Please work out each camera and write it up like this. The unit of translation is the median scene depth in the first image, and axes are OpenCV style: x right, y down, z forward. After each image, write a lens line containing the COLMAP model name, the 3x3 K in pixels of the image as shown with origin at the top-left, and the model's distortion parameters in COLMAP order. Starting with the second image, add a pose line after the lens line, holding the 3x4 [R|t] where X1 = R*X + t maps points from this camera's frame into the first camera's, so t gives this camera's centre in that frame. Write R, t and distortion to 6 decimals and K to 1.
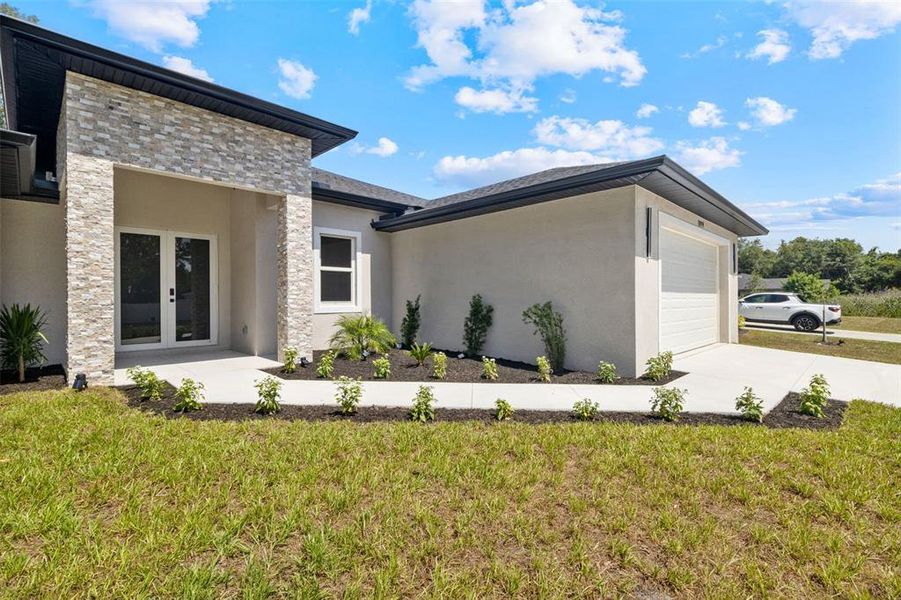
lens RADIAL K [[414.1, 0, 448.9], [0, 414.1, 298.9], [0, 0, 1]] dist [0.002119, 0.000168]
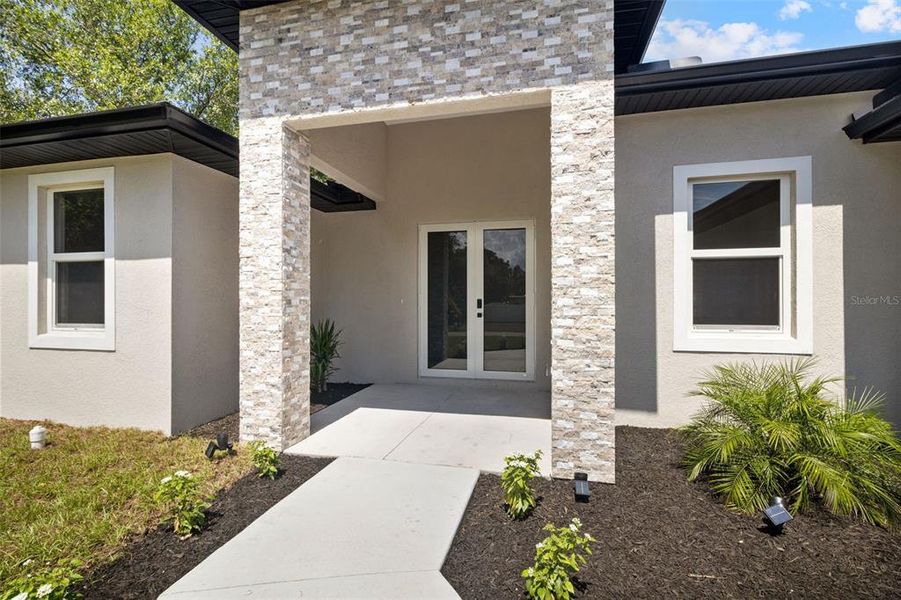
lens RADIAL K [[412.0, 0, 453.2], [0, 412.0, 299.8], [0, 0, 1]] dist [0.003191, 0.000520]
pose [[0.525113, 0.001105, -0.851032, -0.072302], [0.000265, 0.999999, 0.001462, -0.029817], [0.851032, -0.000994, 0.525112, 0.684198]]
